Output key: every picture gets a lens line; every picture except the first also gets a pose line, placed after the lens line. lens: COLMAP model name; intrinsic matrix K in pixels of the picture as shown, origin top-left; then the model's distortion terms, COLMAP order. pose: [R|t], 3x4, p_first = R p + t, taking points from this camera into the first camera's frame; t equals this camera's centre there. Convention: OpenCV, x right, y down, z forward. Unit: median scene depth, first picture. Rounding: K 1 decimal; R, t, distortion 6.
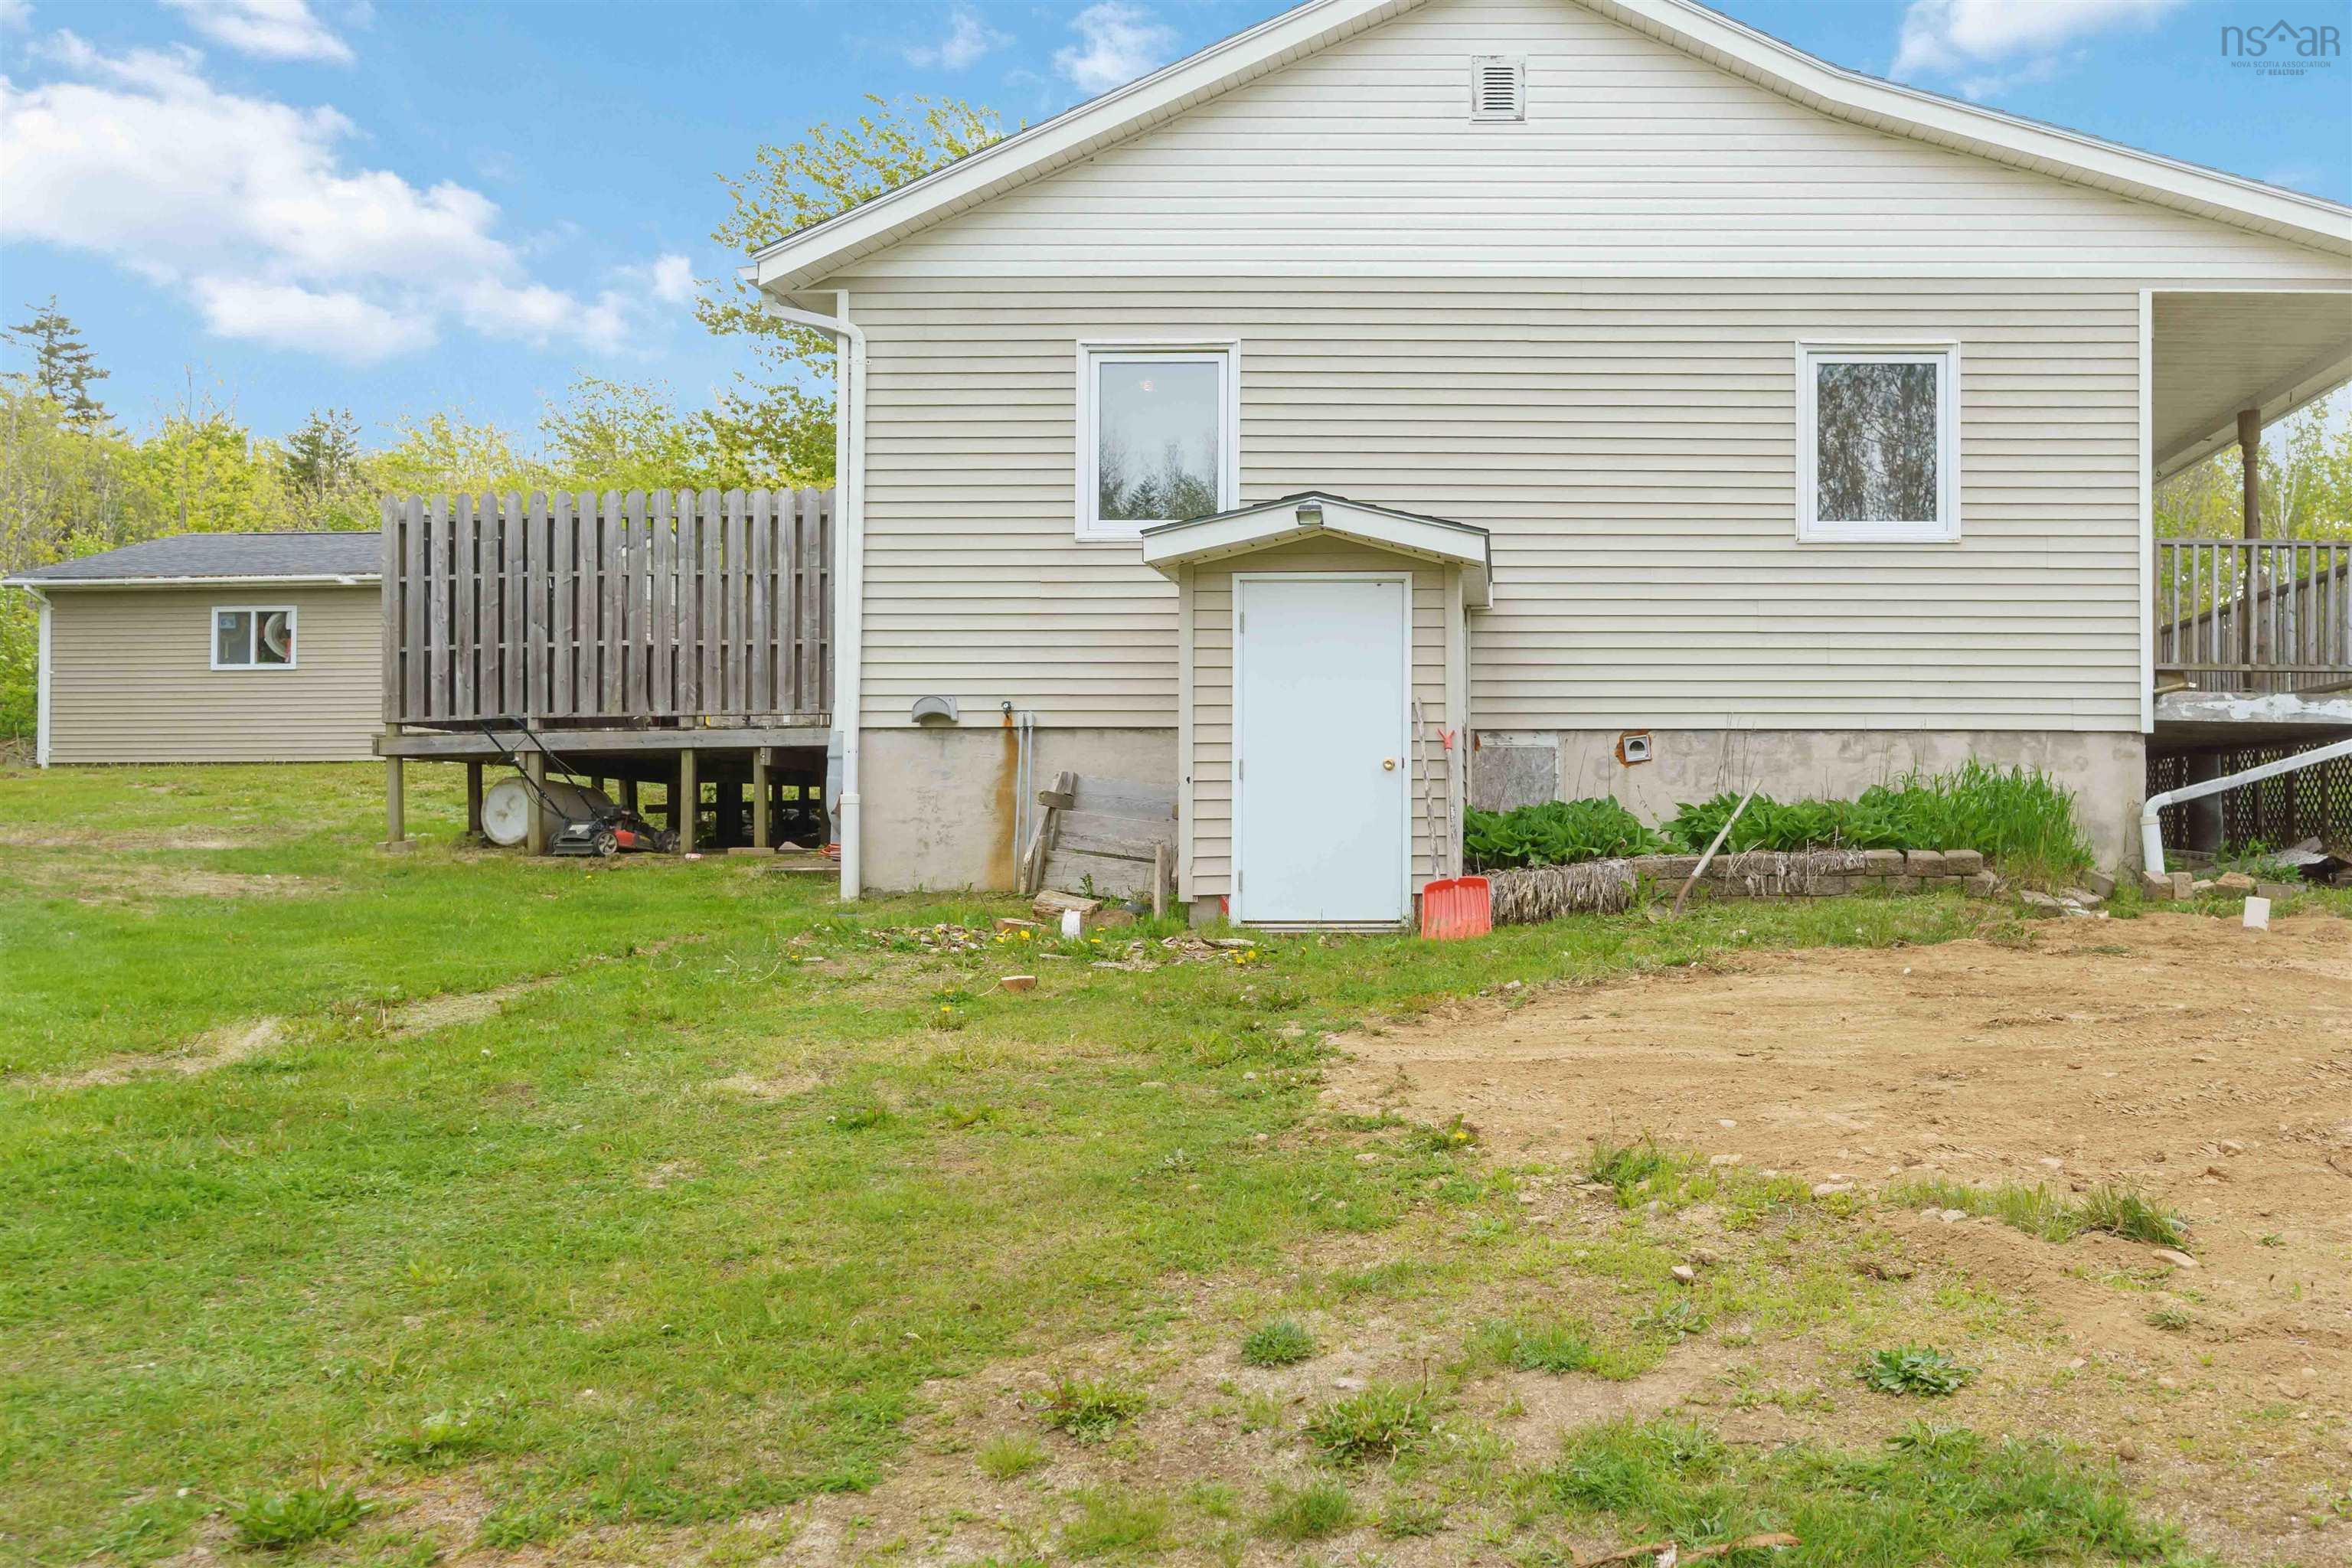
lens RADIAL K [[1800.3, 0, 1176.8], [0, 1800.3, 790.5], [0, 0, 1]] dist [-0.013330, 0.004197]
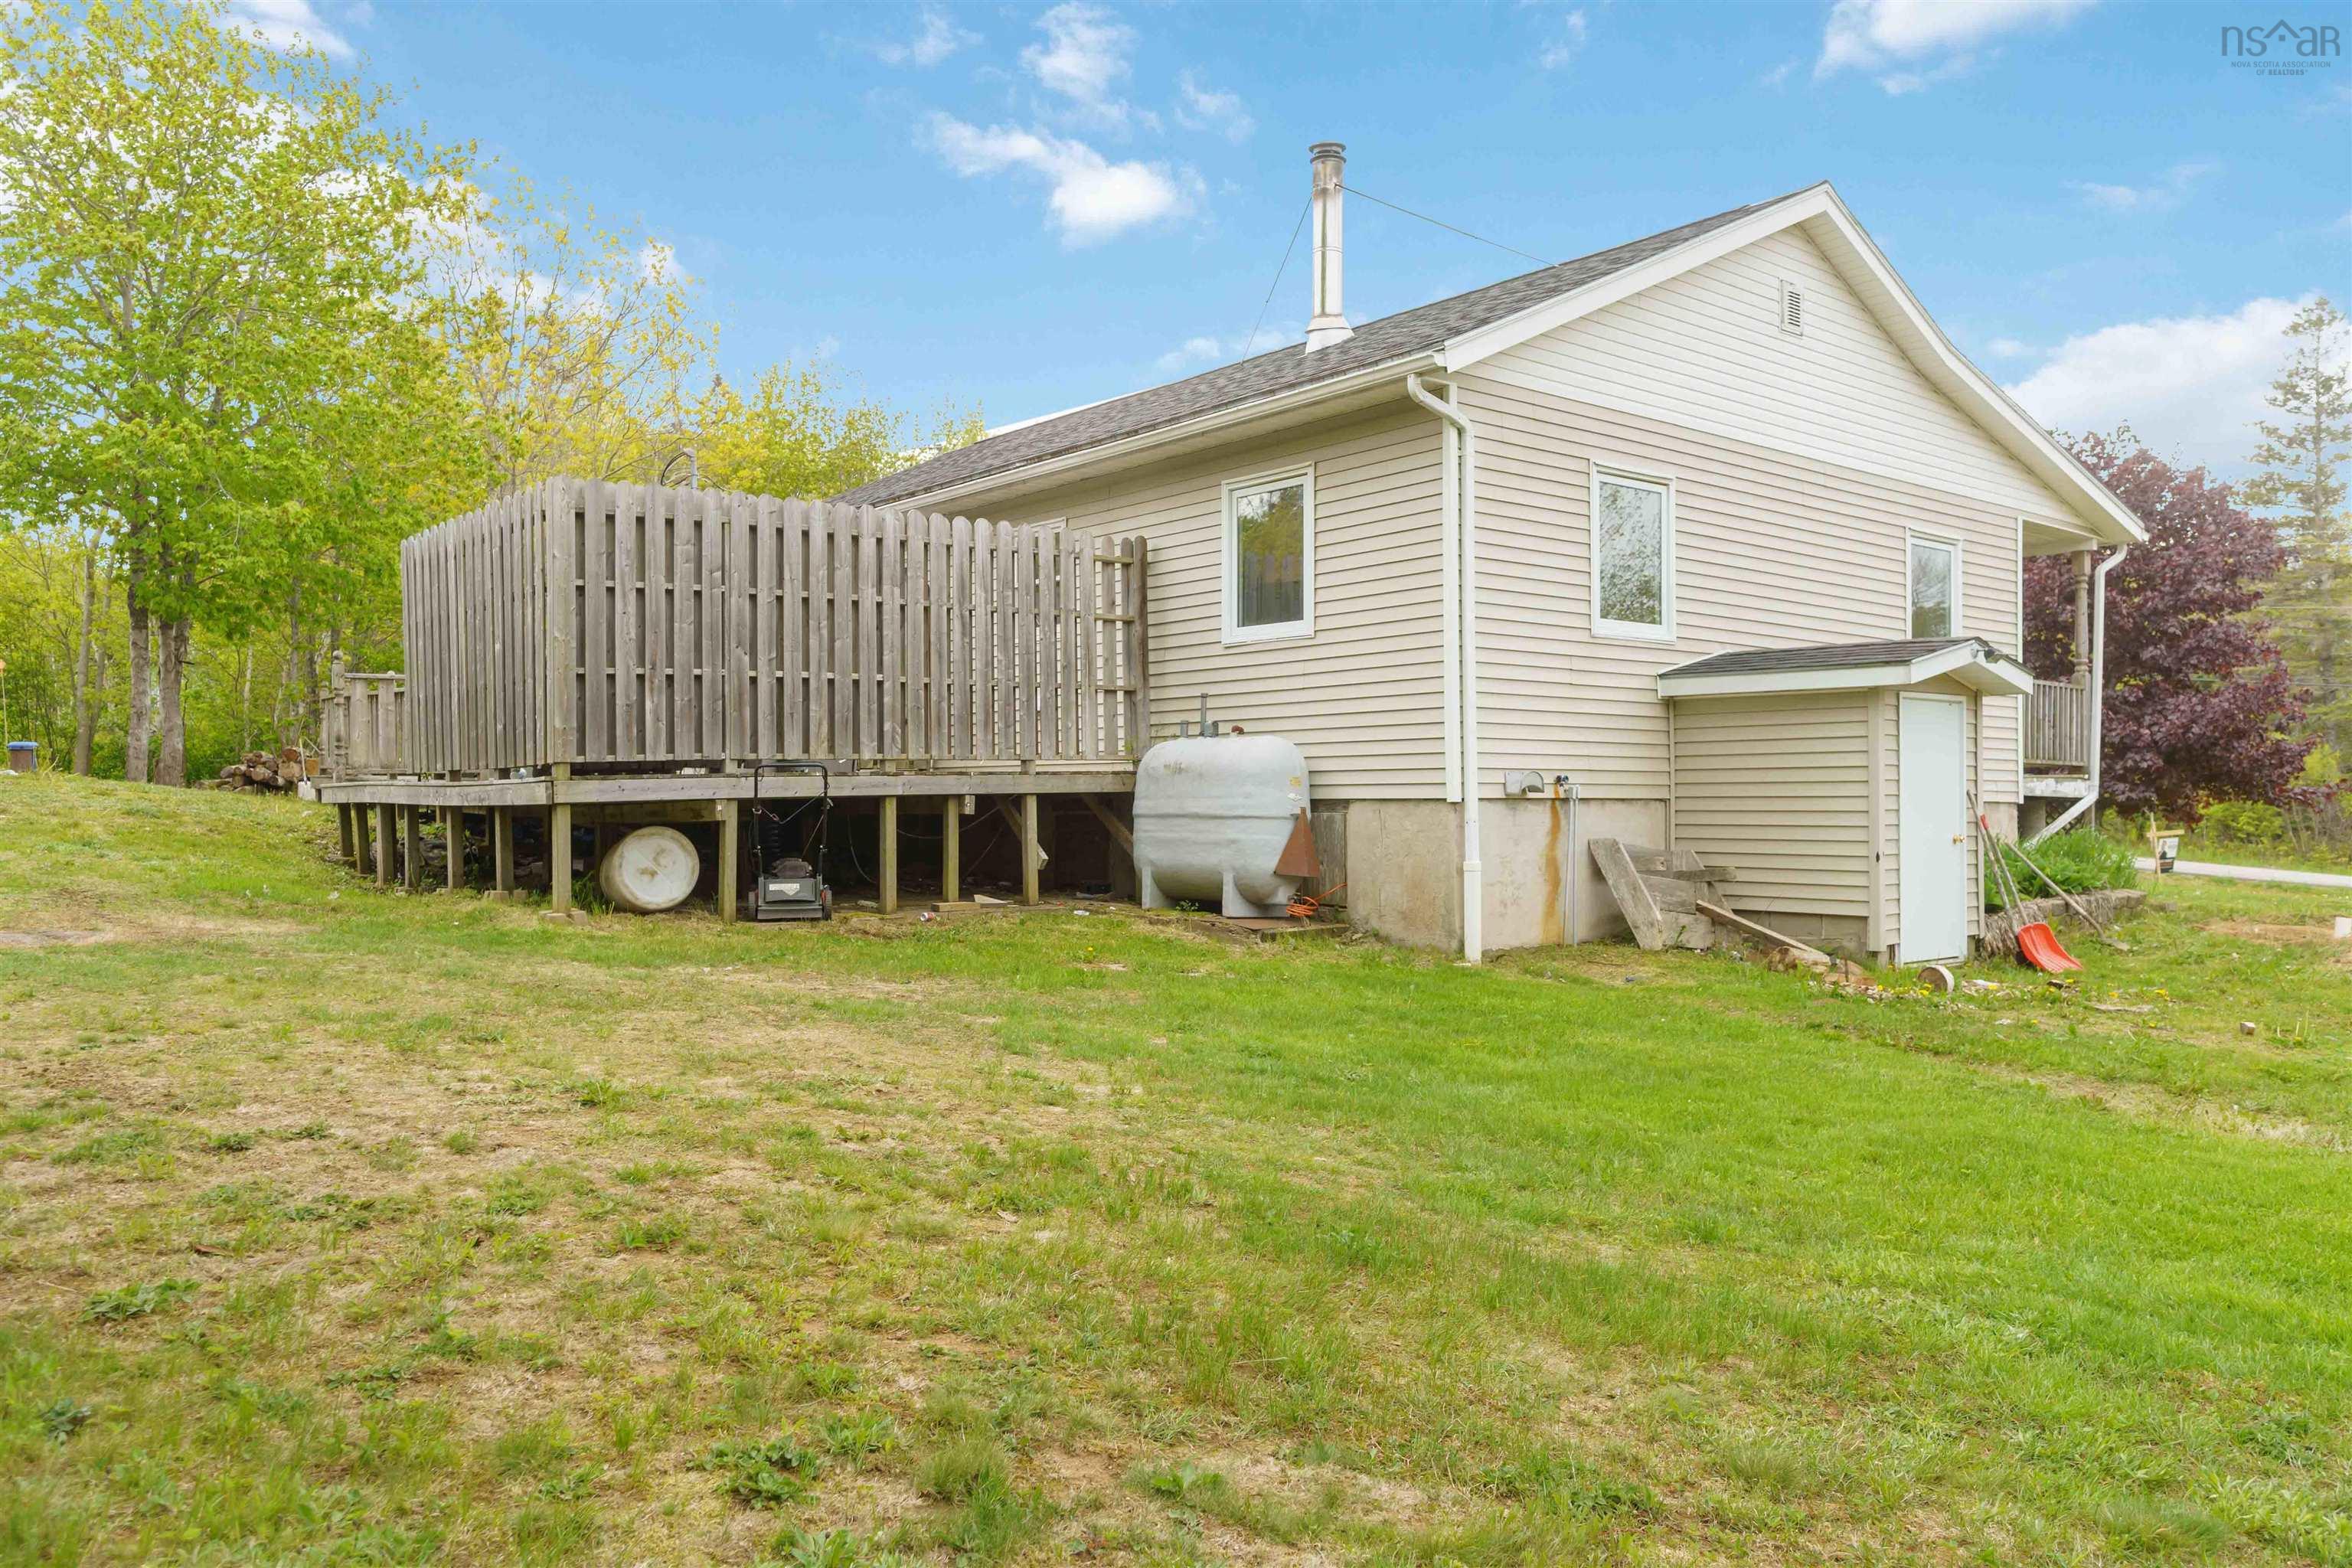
lens RADIAL K [[1688.1, 0, 1194.9], [0, 1688.1, 776.2], [0, 0, 1]] dist [-0.001823, 0.008404]
pose [[0.768586, 0.011546, 0.639642, -0.699044], [-0.009561, 0.999933, -0.006561, -0.029180], [-0.639675, -0.001073, 0.768645, 0.249952]]
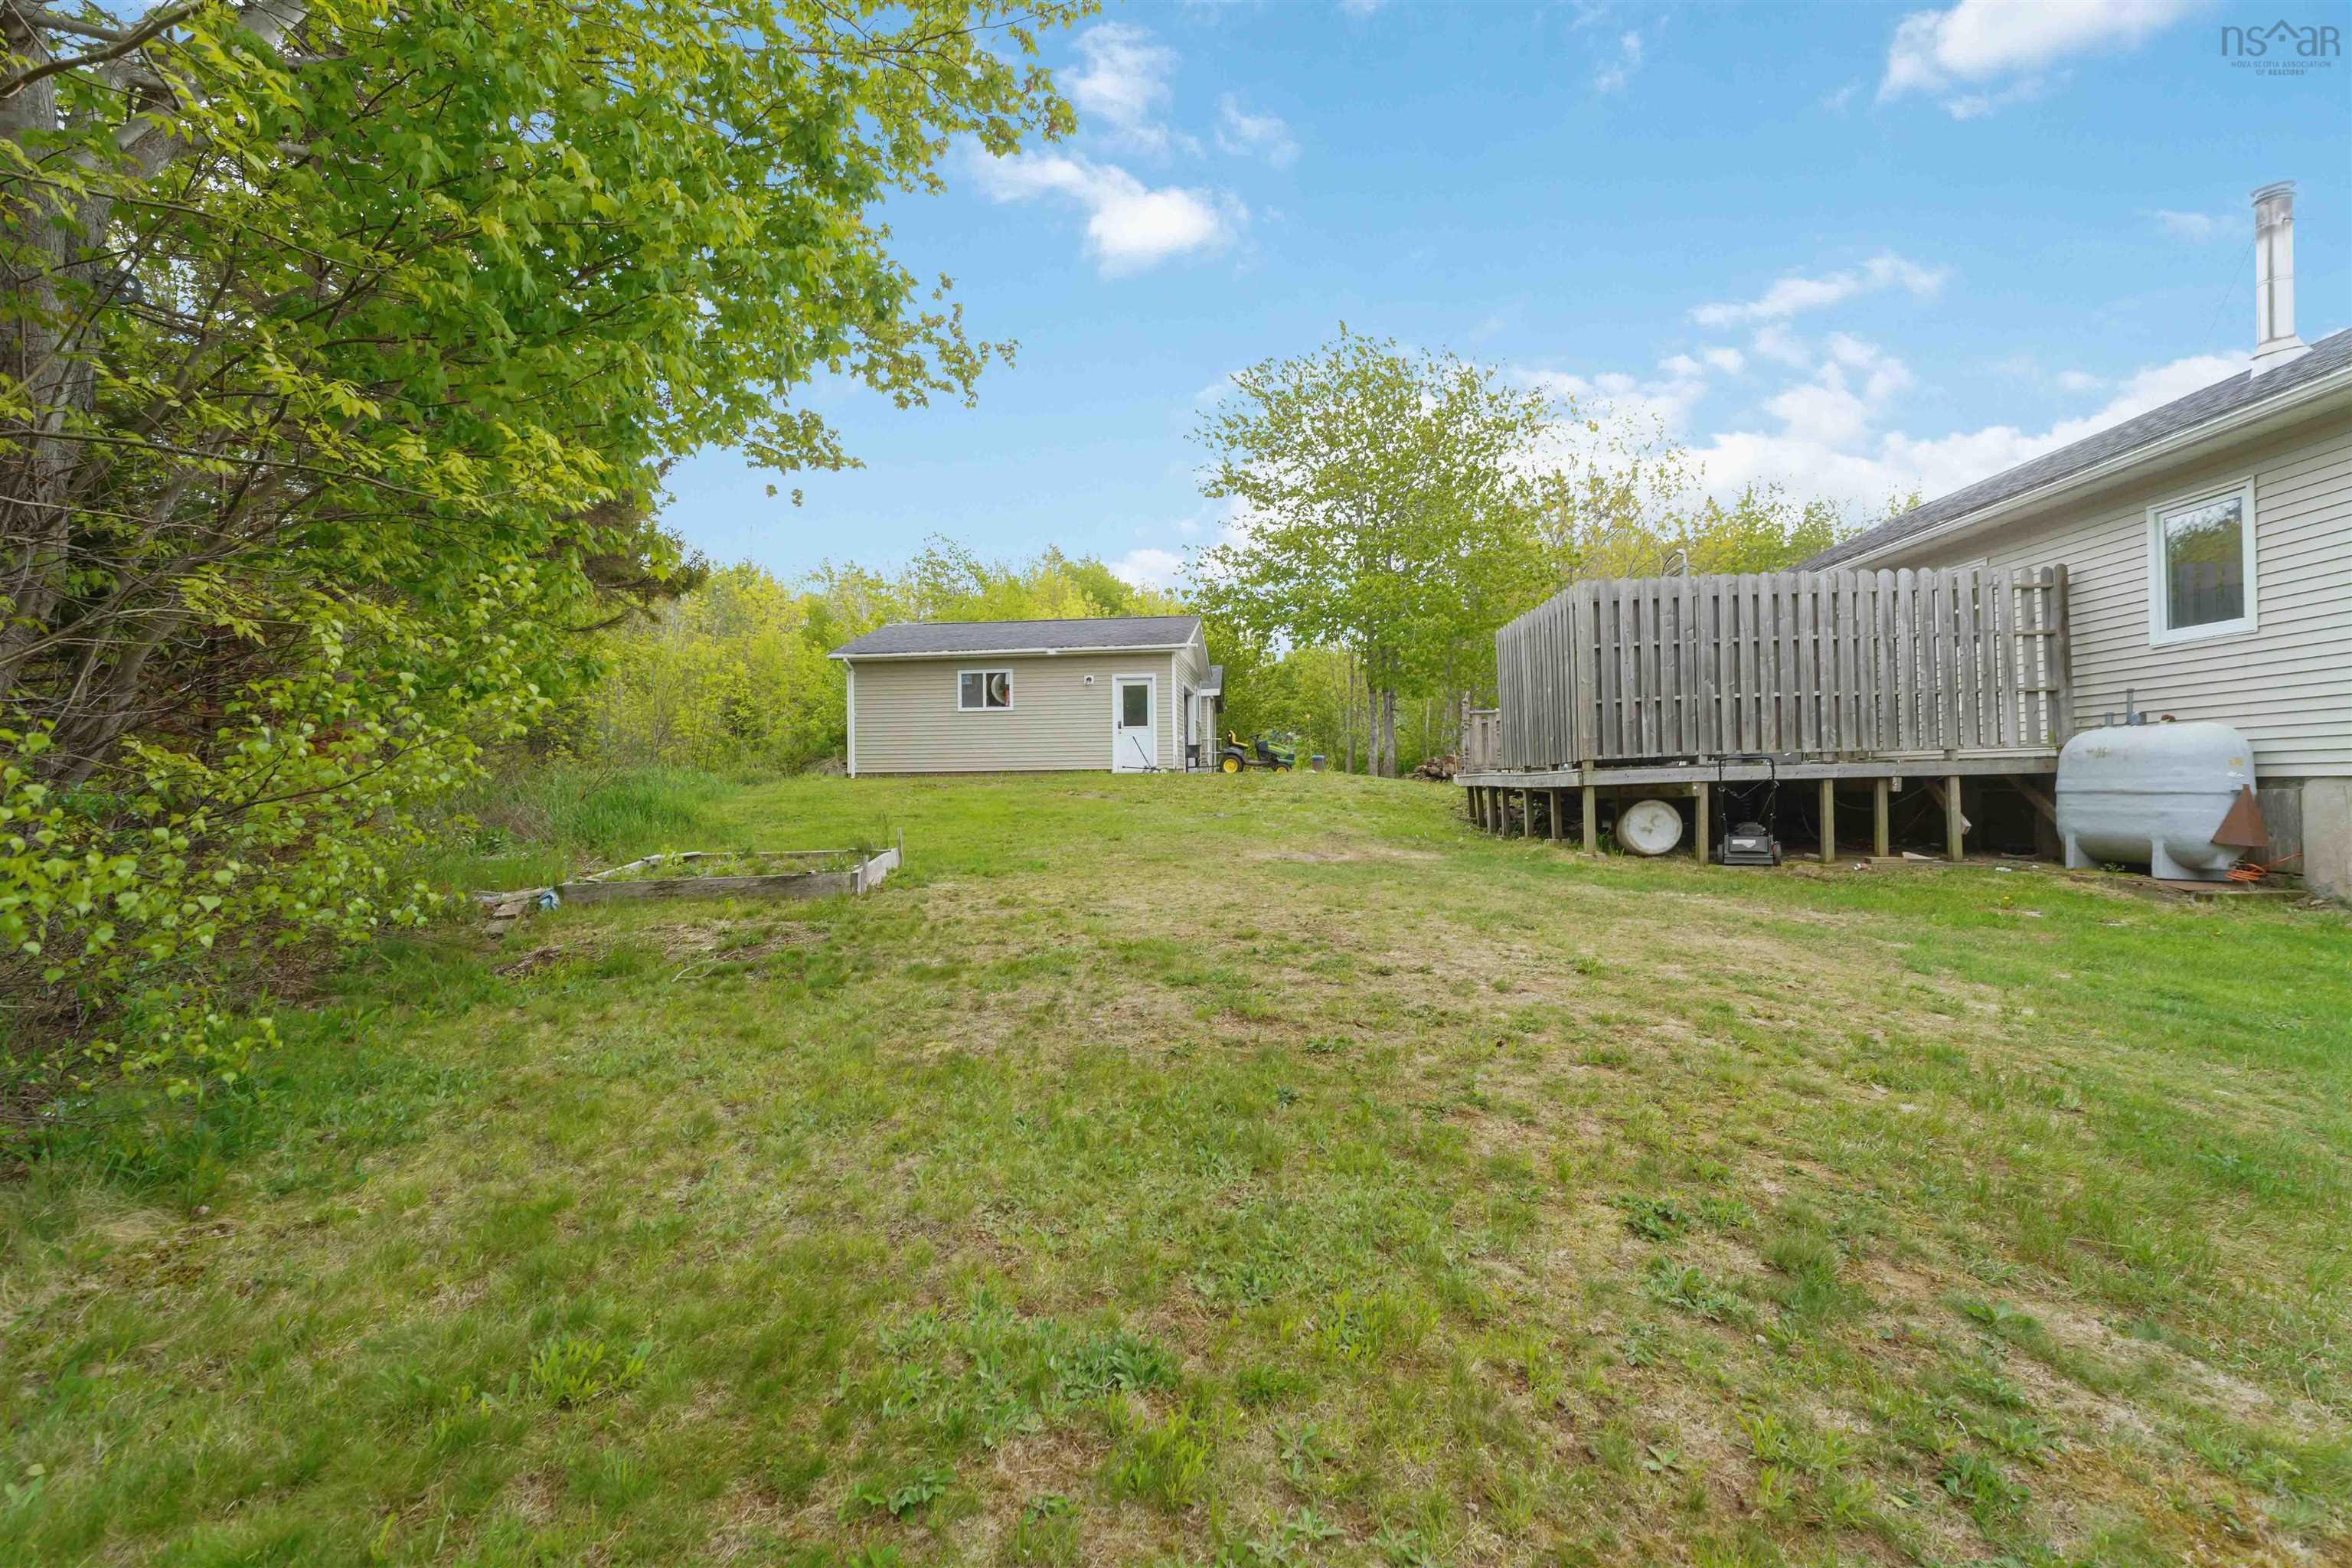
lens RADIAL K [[1065.3, 0, 1182.6], [0, 1065.3, 774.0], [0, 0, 1]] dist [-0.003871, -0.000658]
pose [[0.998522, -0.006246, -0.053993, -0.682162], [0.006242, 0.999980, -0.000238, -0.029010], [0.053993, -0.000099, 0.998541, 0.236626]]
